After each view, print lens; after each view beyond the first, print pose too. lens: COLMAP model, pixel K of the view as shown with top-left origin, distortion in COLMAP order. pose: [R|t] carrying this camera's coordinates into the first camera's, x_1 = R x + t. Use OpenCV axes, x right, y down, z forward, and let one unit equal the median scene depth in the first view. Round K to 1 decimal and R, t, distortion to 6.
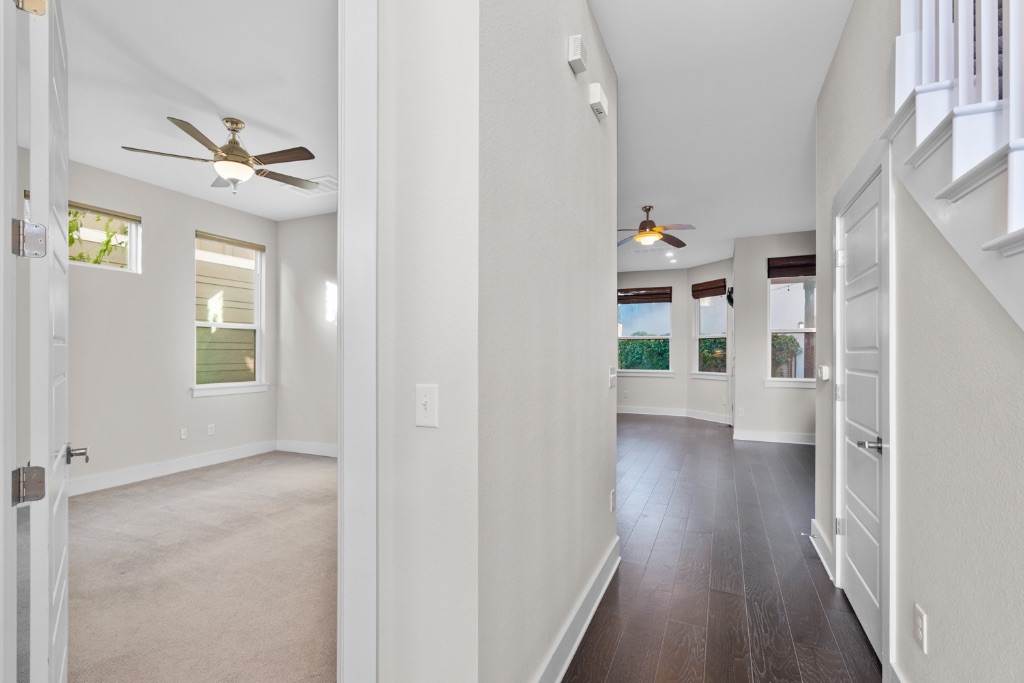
lens RADIAL K [[468.7, 0, 510.3], [0, 468.7, 352.6], [0, 0, 1]] dist [-0.002013, 0.000320]
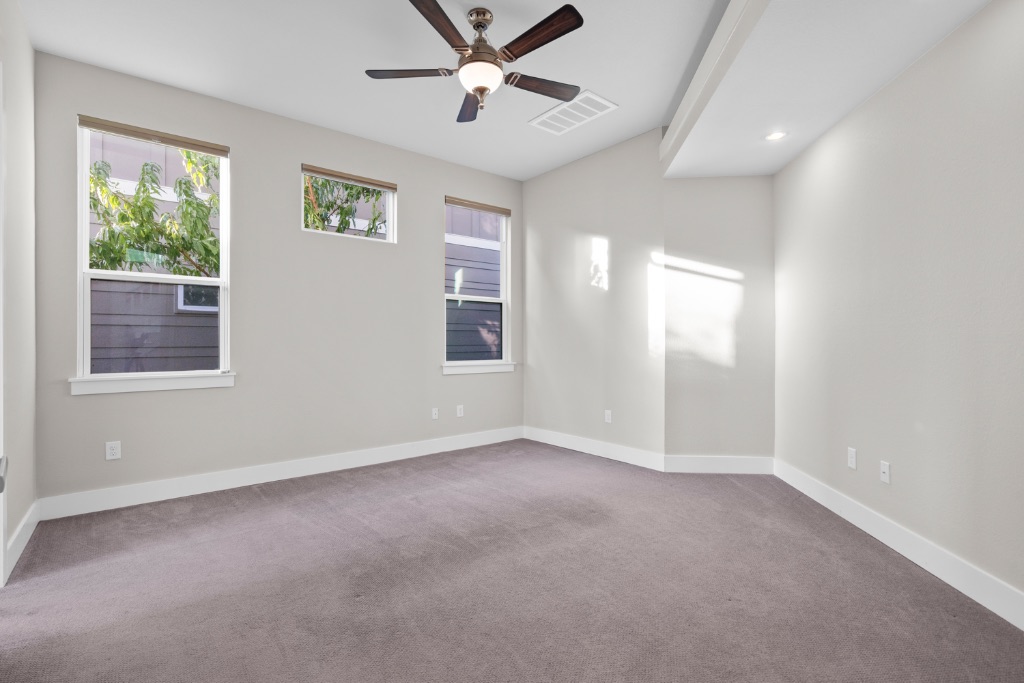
lens RADIAL K [[468.7, 0, 510.3], [0, 468.7, 352.6], [0, 0, 1]] dist [-0.002013, 0.000320]
pose [[0.891806, 0.005686, -0.452383, -0.180240], [0.003703, 0.999796, 0.019868, 0.042521], [0.452404, -0.019393, 0.891602, 0.300650]]
